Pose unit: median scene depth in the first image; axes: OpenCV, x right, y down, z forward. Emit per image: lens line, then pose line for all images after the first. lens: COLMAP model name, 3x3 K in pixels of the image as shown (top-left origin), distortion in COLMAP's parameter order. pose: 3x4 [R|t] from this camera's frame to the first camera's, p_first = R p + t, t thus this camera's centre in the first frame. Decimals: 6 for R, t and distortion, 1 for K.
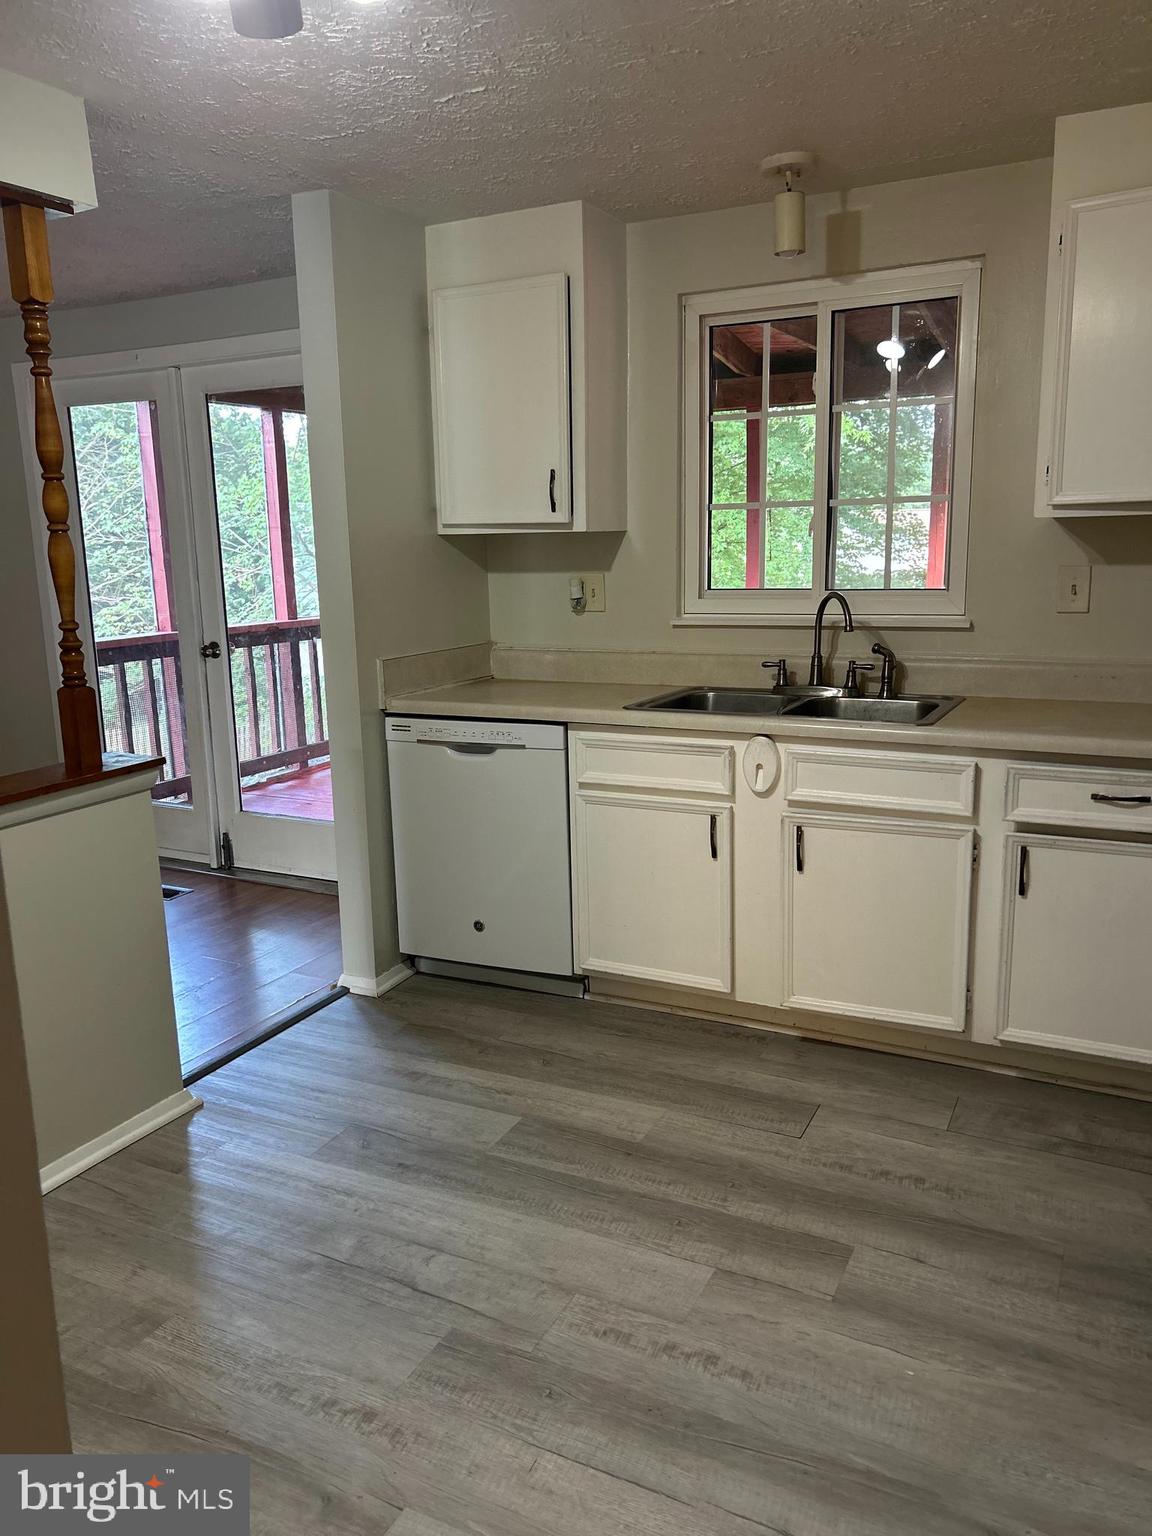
lens RADIAL K [[1146.8, 0, 576.0], [0, 1146.8, 768.0], [0, 0, 1]] dist [0.048772, -0.006108]
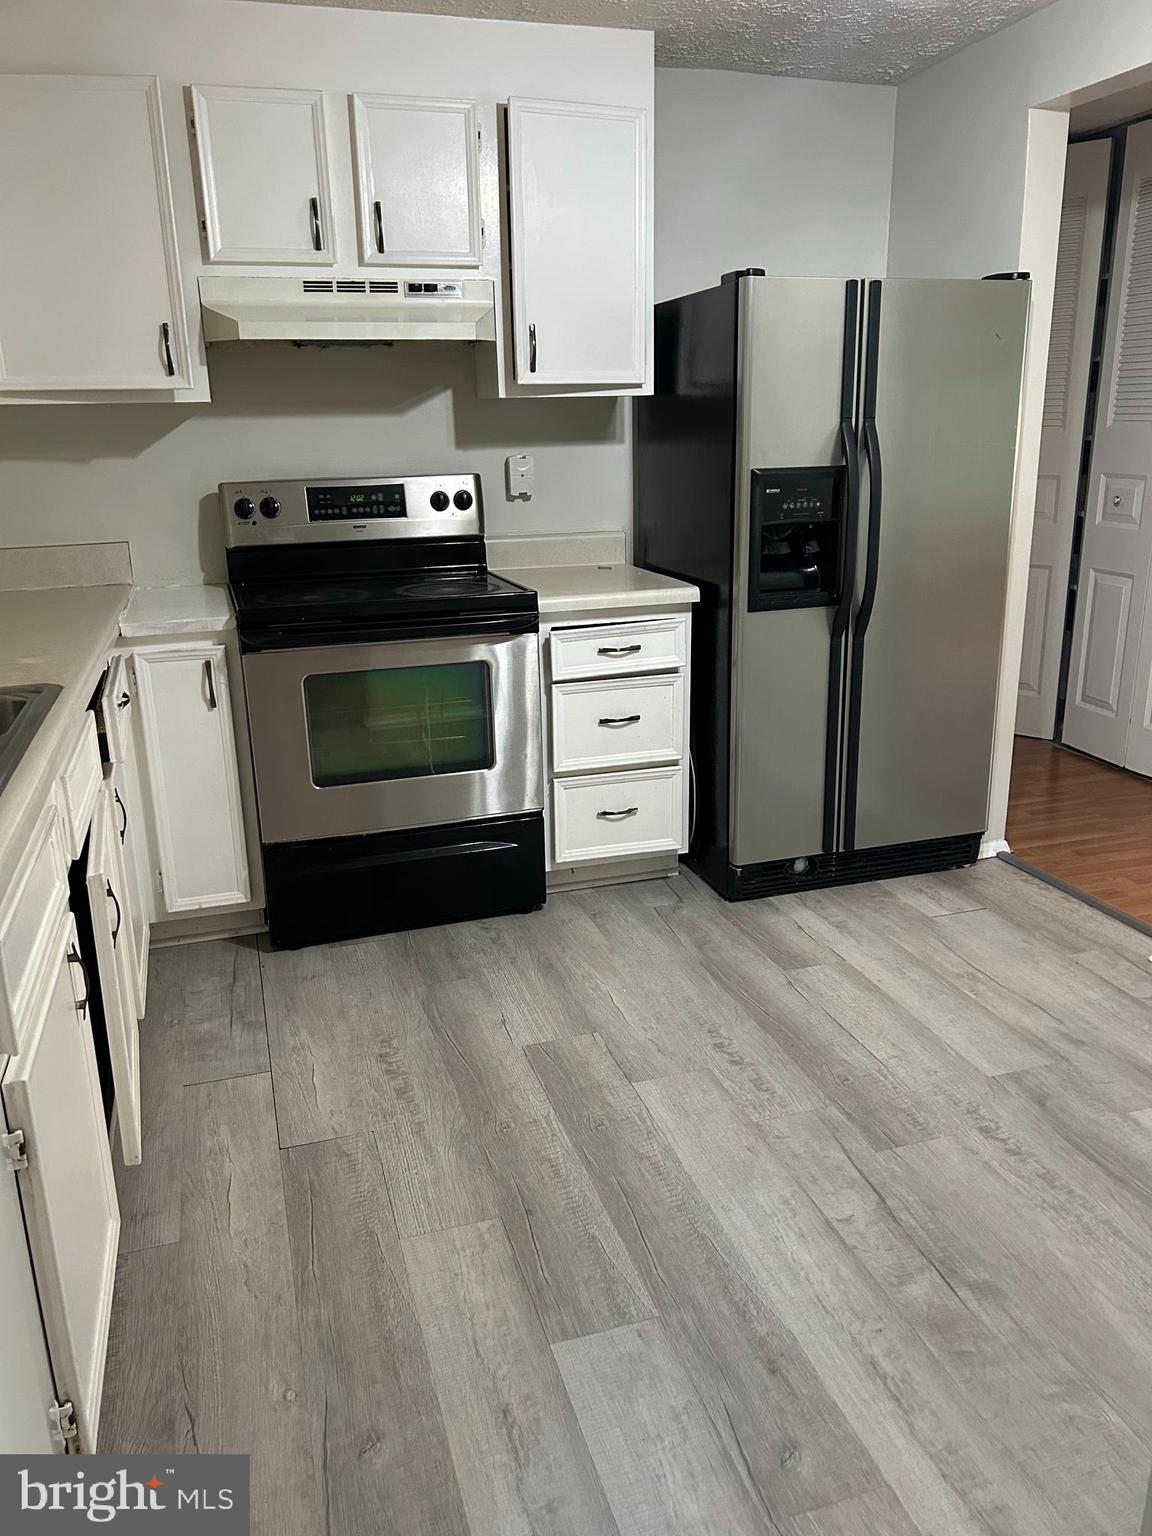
lens RADIAL K [[1146.8, 0, 576.0], [0, 1146.8, 768.0], [0, 0, 1]] dist [0.048772, -0.006108]
pose [[-0.685554, -0.183776, 0.704444, -0.547763], [0.181116, 0.894140, 0.409524, -0.287384], [-0.705133, 0.408337, -0.579697, 1.520915]]
